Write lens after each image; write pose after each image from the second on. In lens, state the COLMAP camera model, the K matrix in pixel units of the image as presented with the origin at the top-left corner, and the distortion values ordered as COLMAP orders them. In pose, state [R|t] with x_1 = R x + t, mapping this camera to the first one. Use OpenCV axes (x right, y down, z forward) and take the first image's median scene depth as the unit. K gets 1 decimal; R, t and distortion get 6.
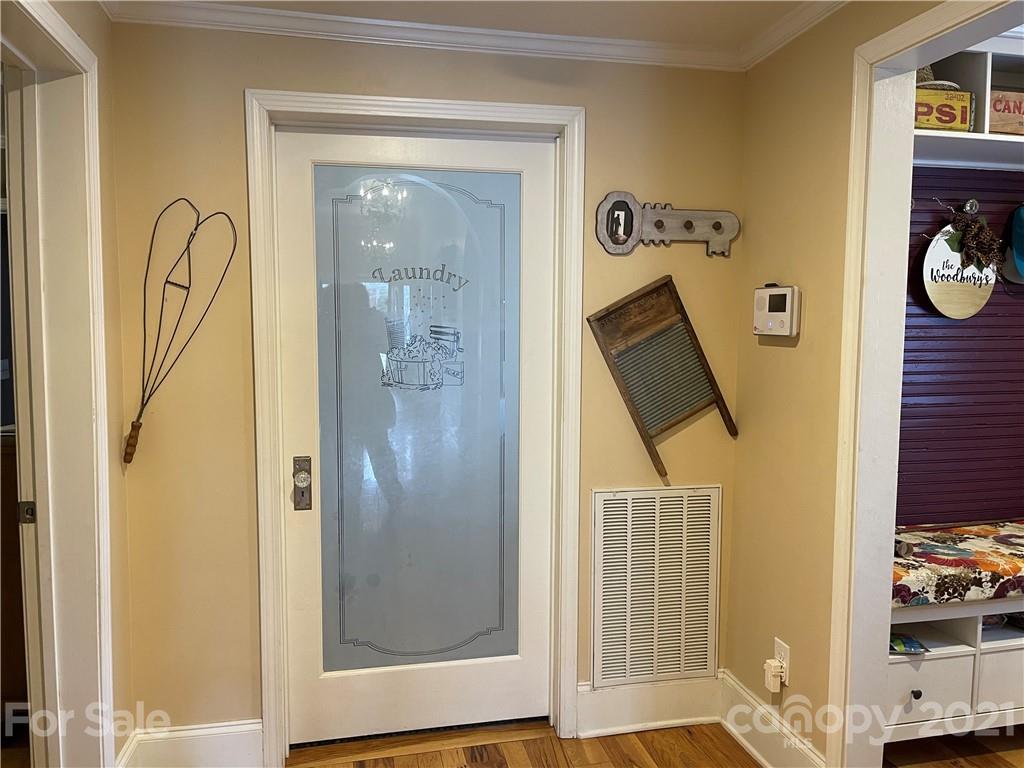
lens RADIAL K [[774.6, 0, 515.5], [0, 774.6, 374.3], [0, 0, 1]] dist [0.062788, -0.099218]
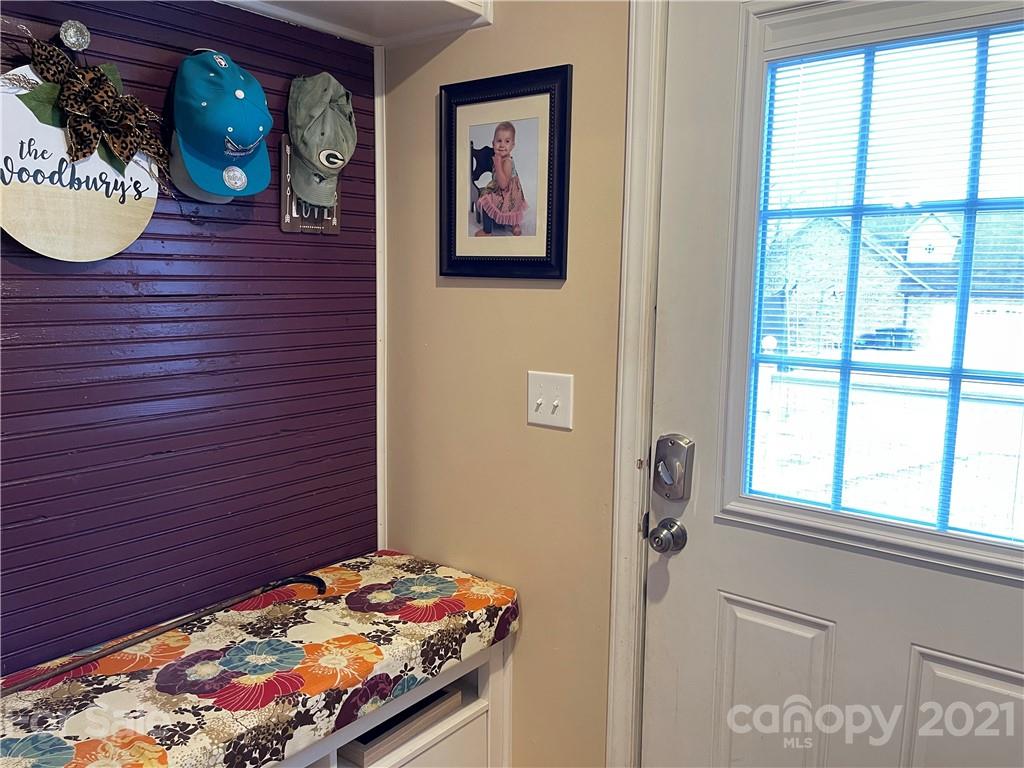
lens RADIAL K [[774.6, 0, 515.5], [0, 774.6, 374.3], [0, 0, 1]] dist [0.062788, -0.099218]
pose [[0.781403, -0.104490, 0.615216, 0.472156], [0.158360, 0.986812, -0.033533, 0.052284], [-0.603598, 0.123628, 0.787645, 0.472923]]
